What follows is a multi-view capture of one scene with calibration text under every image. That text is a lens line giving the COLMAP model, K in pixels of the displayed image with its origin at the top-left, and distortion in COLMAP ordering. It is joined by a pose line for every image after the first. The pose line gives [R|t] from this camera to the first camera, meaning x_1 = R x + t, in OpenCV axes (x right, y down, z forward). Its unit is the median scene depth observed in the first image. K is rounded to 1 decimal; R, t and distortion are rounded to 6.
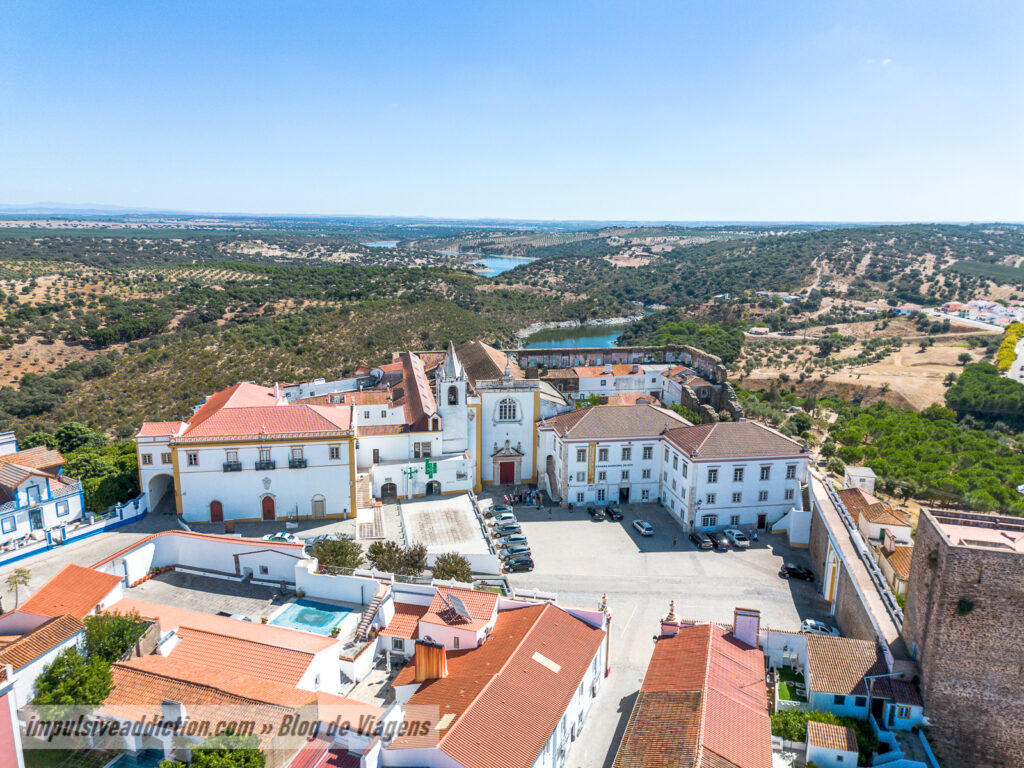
lens RADIAL K [[715.2, 0, 514.8], [0, 715.2, 382.5], [0, 0, 1]] dist [0.058327, -0.057277]
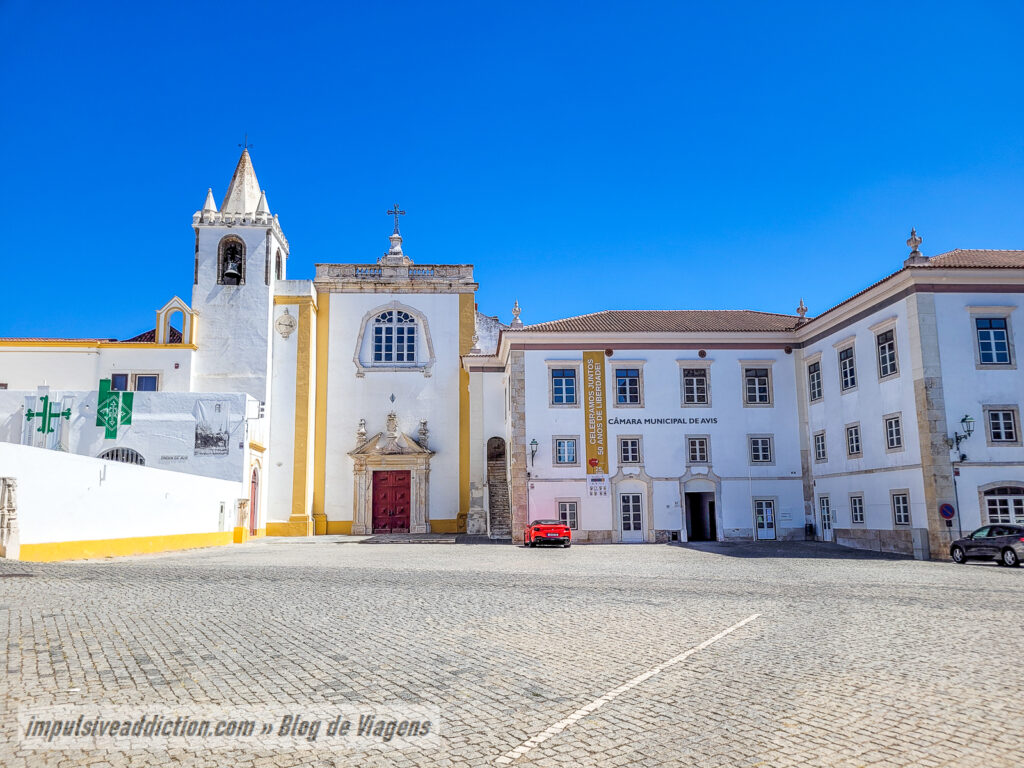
lens RADIAL K [[769.4, 0, 526.3], [0, 769.4, 392.5], [0, 0, 1]] dist [0.058336, -0.048021]
pose [[0.994982, -0.043397, -0.090155, 0.070318], [0.007106, 0.929419, -0.368957, 0.157451], [0.099804, 0.366465, 0.925064, 0.421489]]
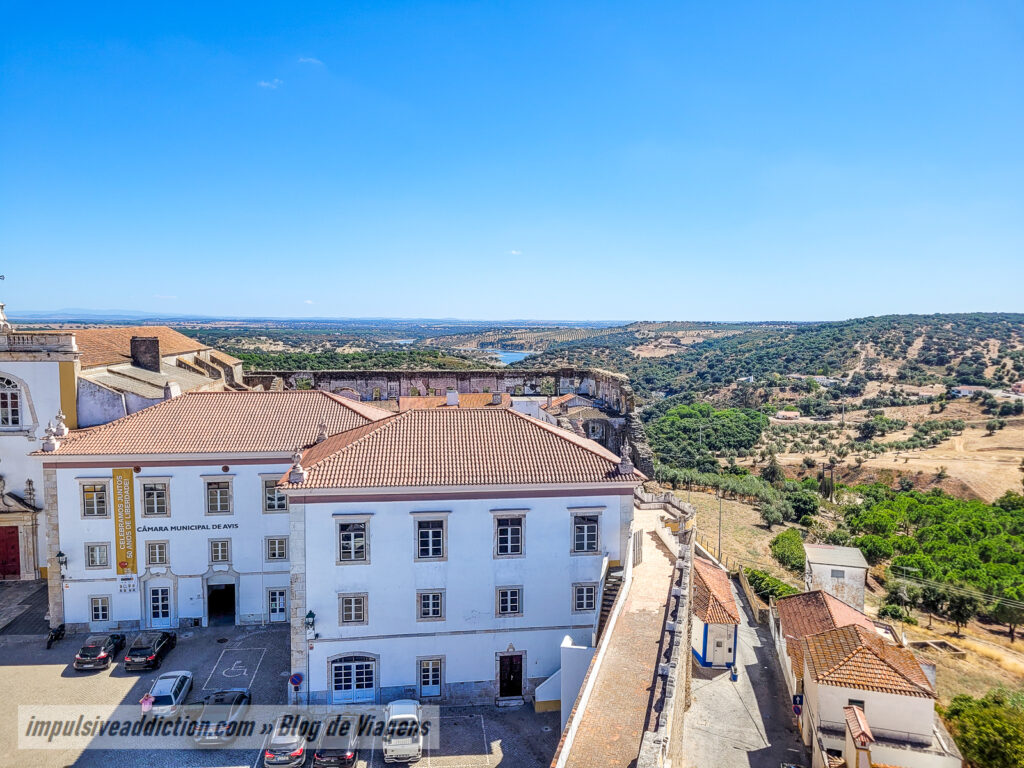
lens RADIAL K [[769.4, 0, 515.9], [0, 769.4, 386.1], [0, 0, 1]] dist [0.058336, -0.048021]
pose [[0.999293, -0.003549, -0.037433, 0.221849], [-0.001573, 0.990717, -0.135929, 0.063334], [0.037568, 0.135891, 0.990011, 0.370056]]
